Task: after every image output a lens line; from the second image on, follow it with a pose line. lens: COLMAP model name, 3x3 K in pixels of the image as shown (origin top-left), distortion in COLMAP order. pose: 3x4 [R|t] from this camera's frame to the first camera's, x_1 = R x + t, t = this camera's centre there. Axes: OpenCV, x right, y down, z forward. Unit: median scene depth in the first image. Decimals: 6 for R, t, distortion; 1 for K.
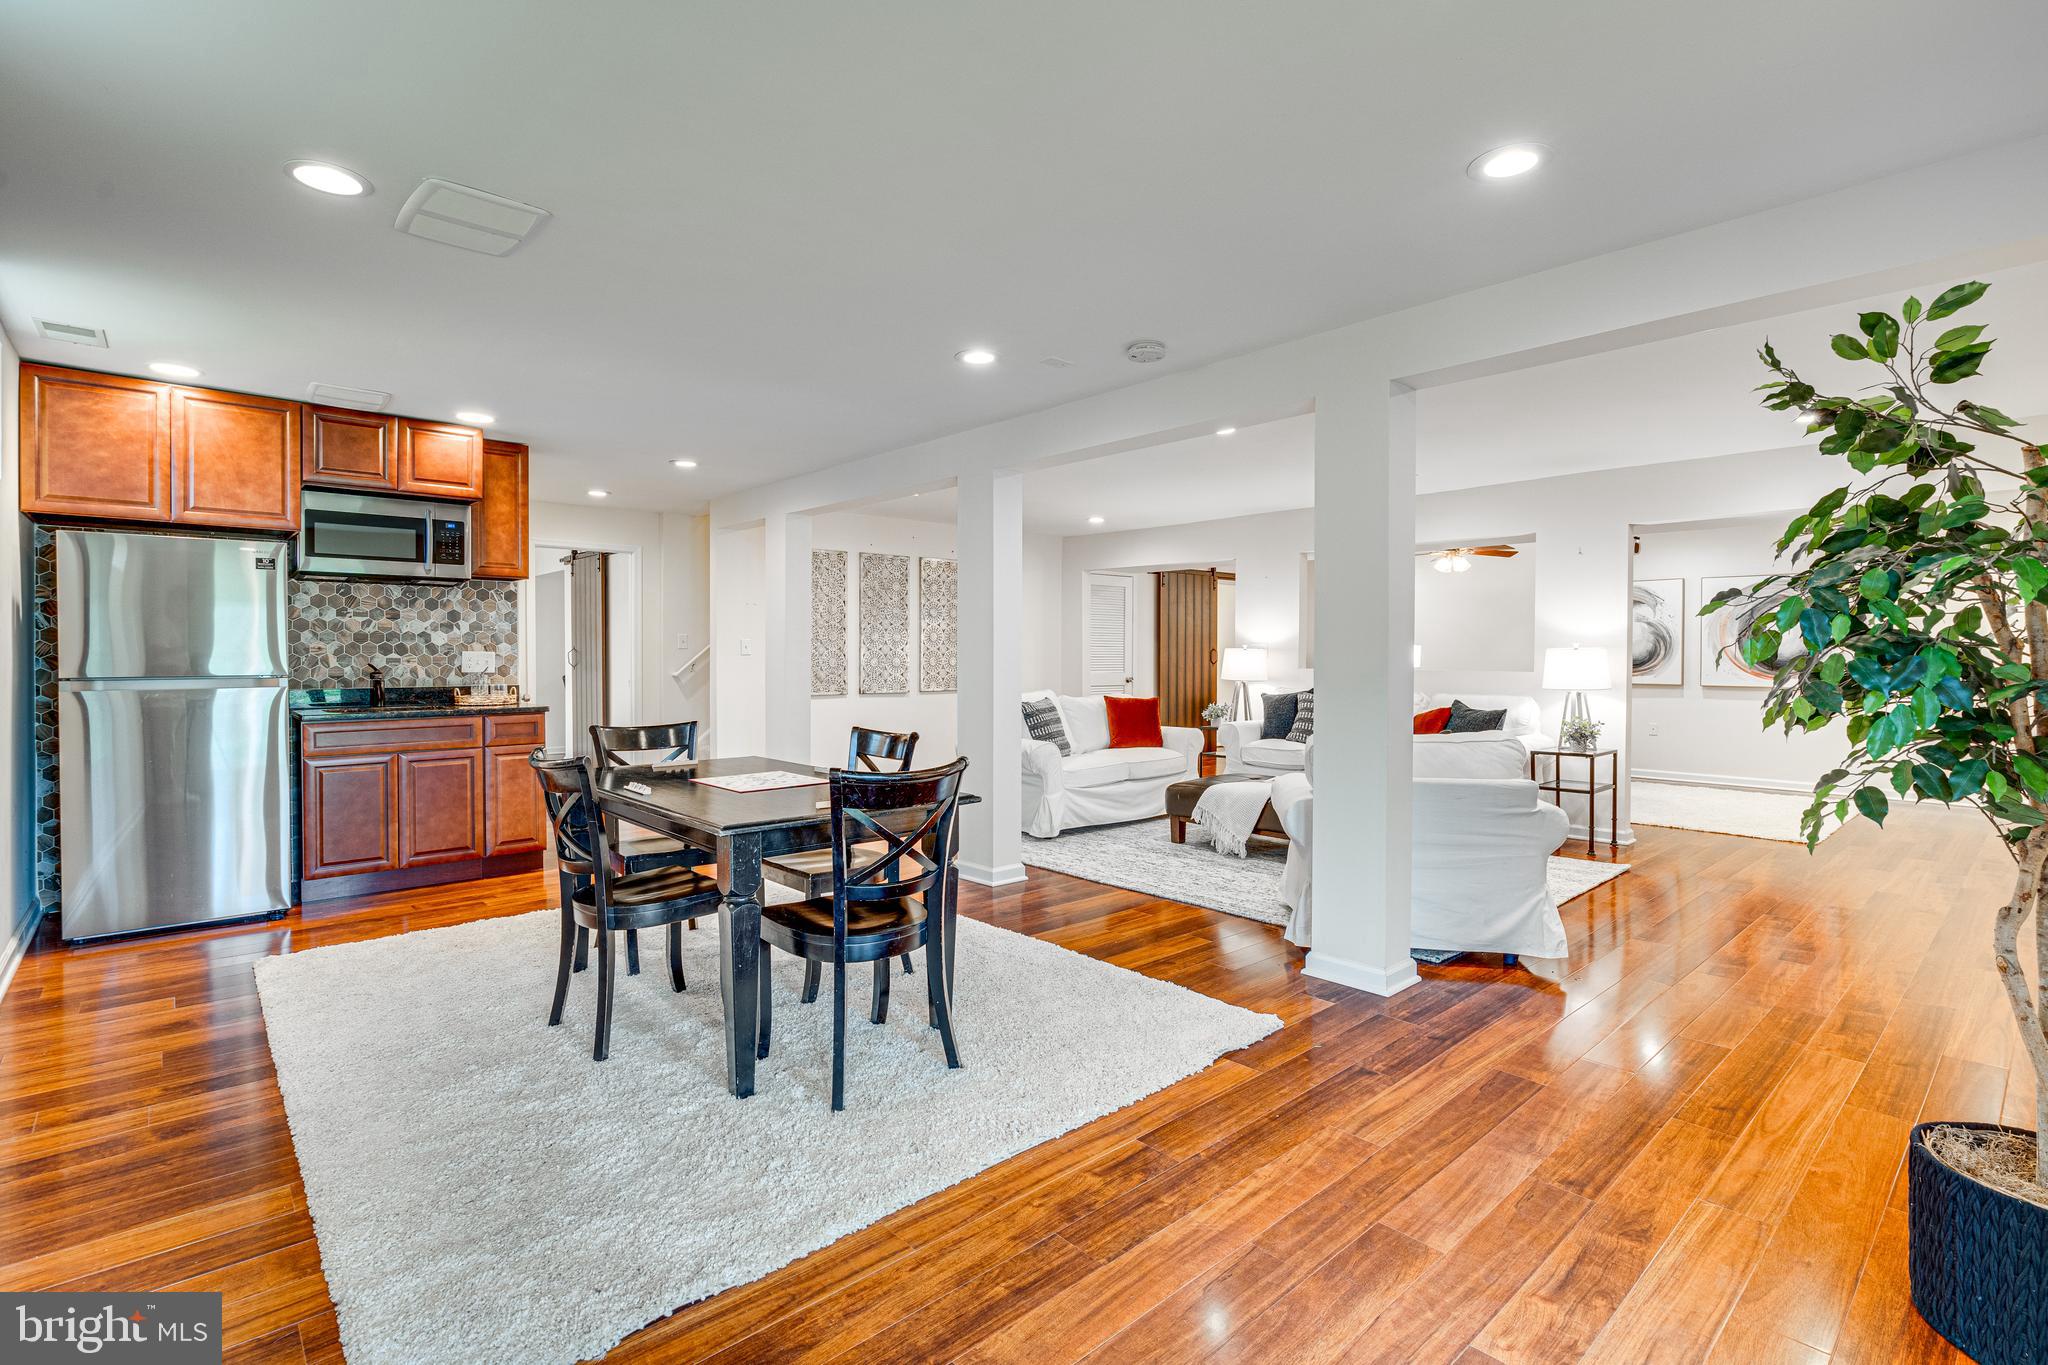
lens RADIAL K [[947.1, 0, 1019.5], [0, 947.1, 693.9], [0, 0, 1]] dist [-0.003644, 0.000000]
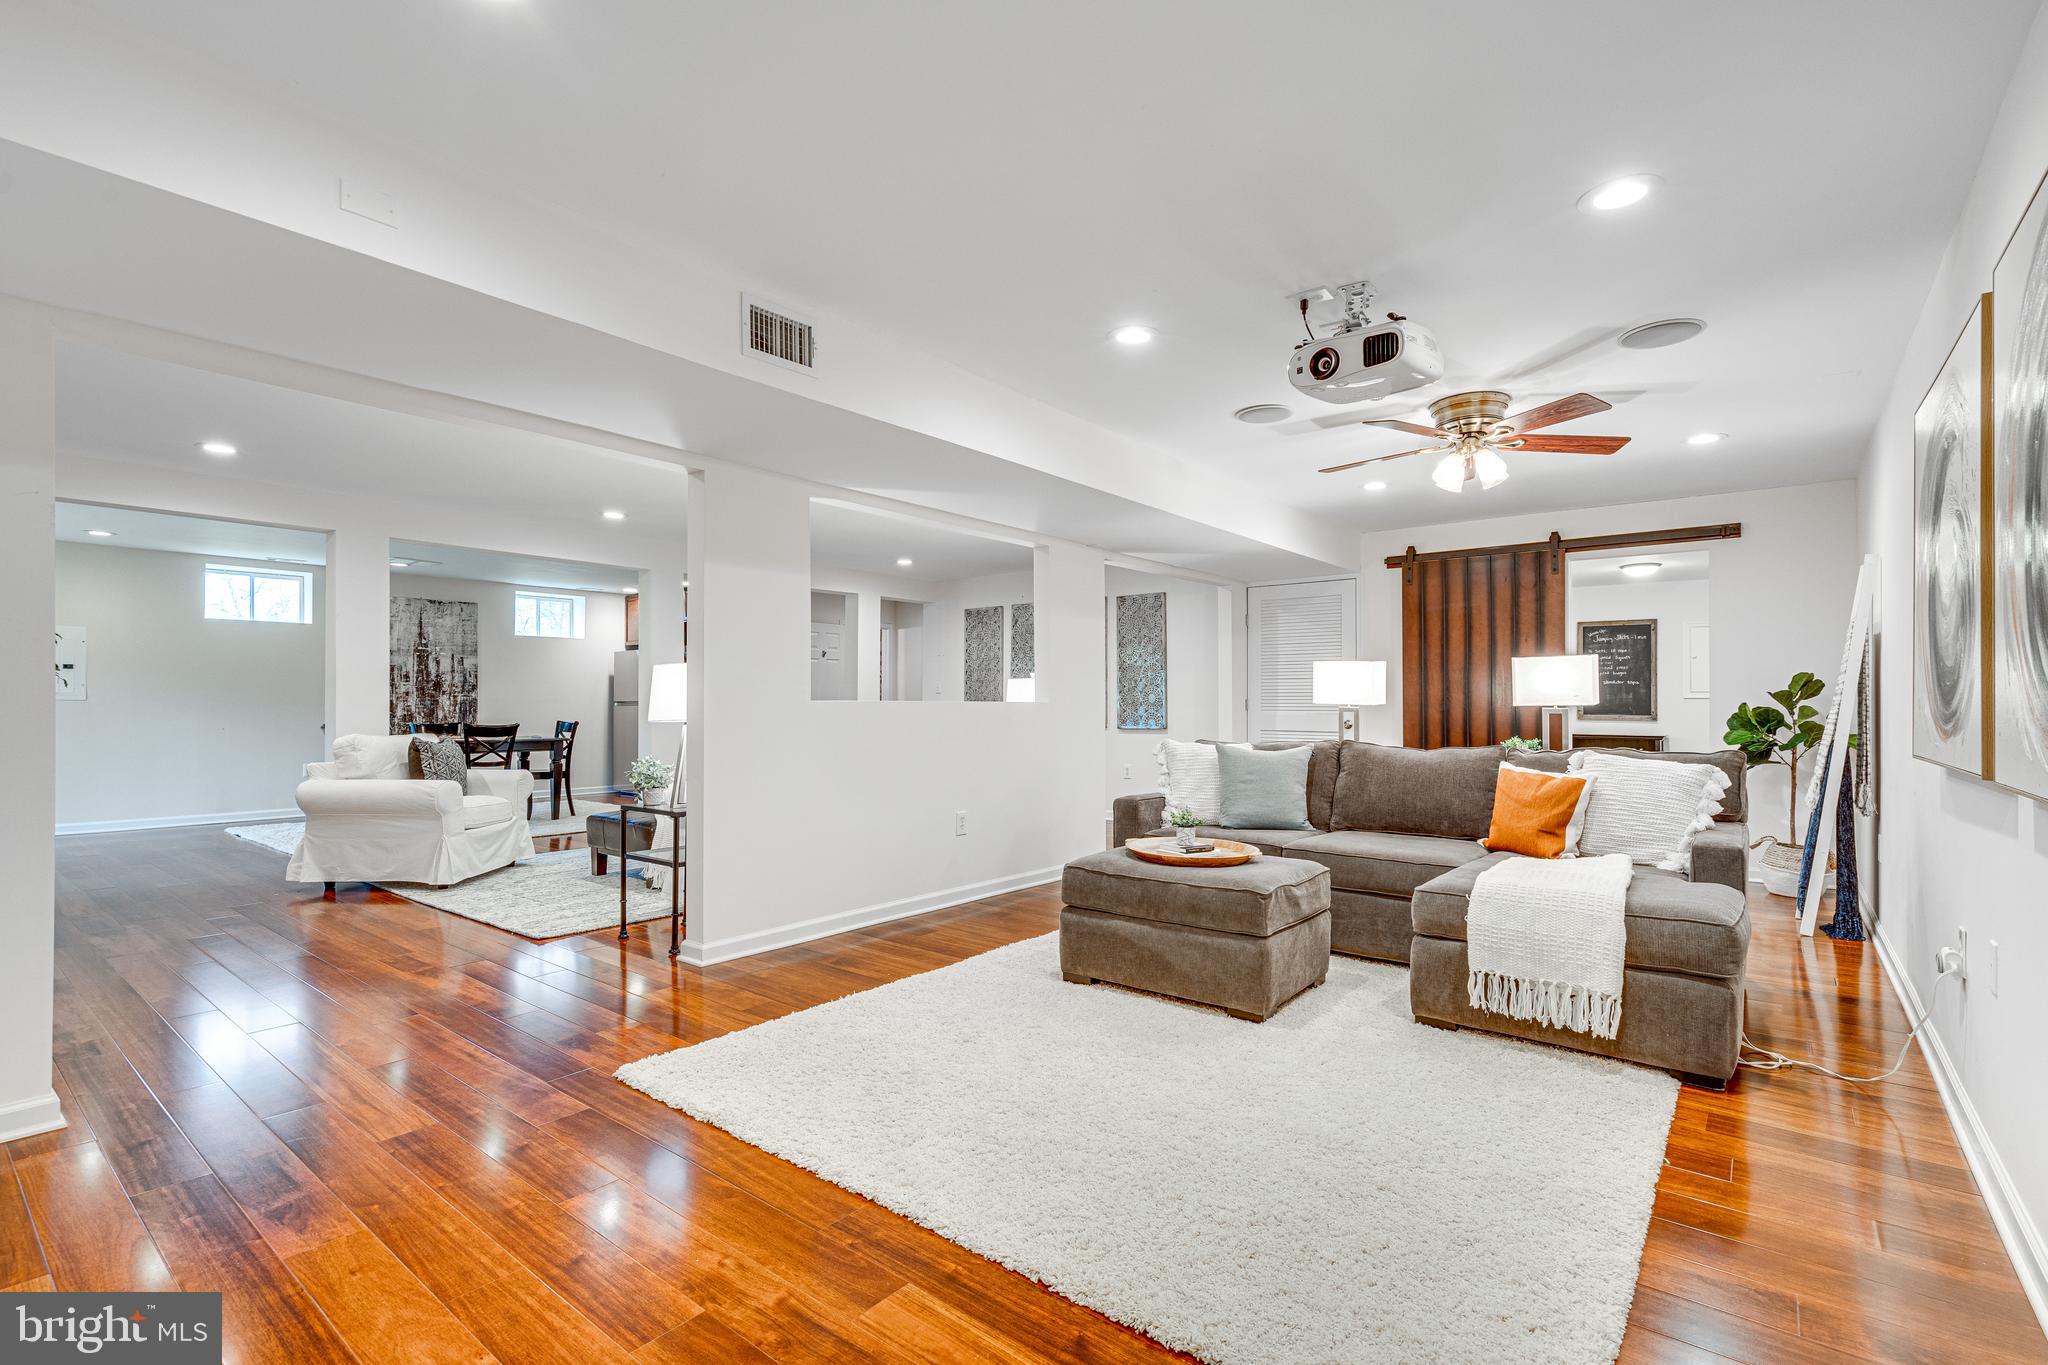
lens RADIAL K [[940.5, 0, 1020.1], [0, 940.5, 695.3], [0, 0, 1]] dist [-0.002679, -0.000298]
pose [[0.165910, -0.011200, -0.986077, 2.690334], [-0.043965, 0.998857, -0.018743, -0.046337], [0.985160, 0.046463, 0.165228, 2.260065]]
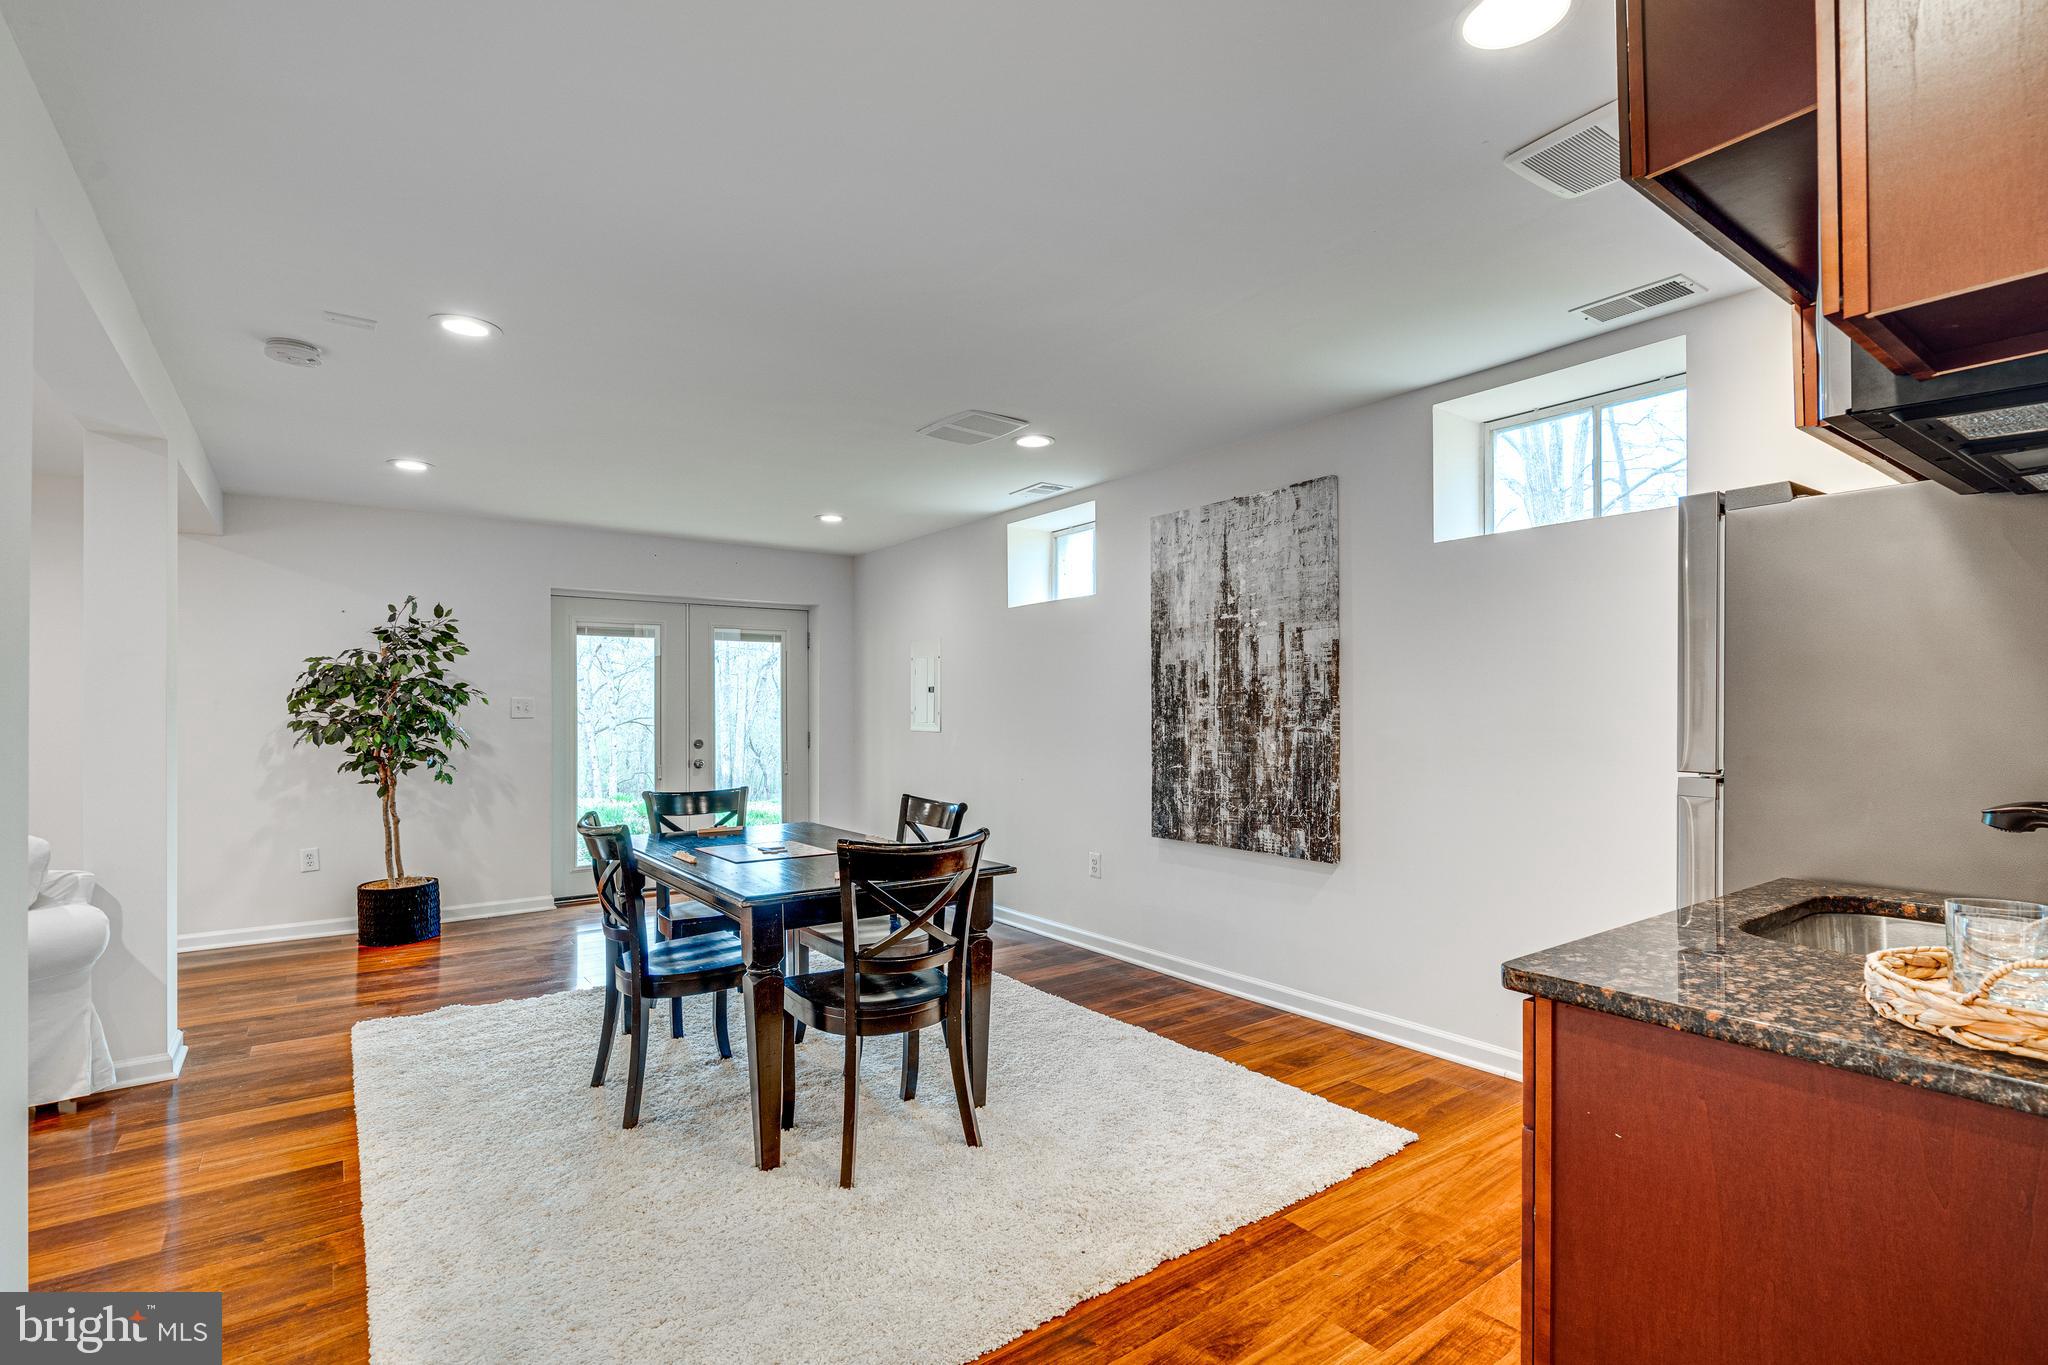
lens RADIAL K [[960.0, 0, 1024.2], [0, 960.0, 699.0], [0, 0, 1]] dist [-0.001440, 0.001082]
pose [[-0.995853, -0.000802, 0.090972, -0.688885], [0.001923, 0.999552, 0.029857, -0.100715], [-0.090955, 0.029908, -0.995406, 2.181734]]
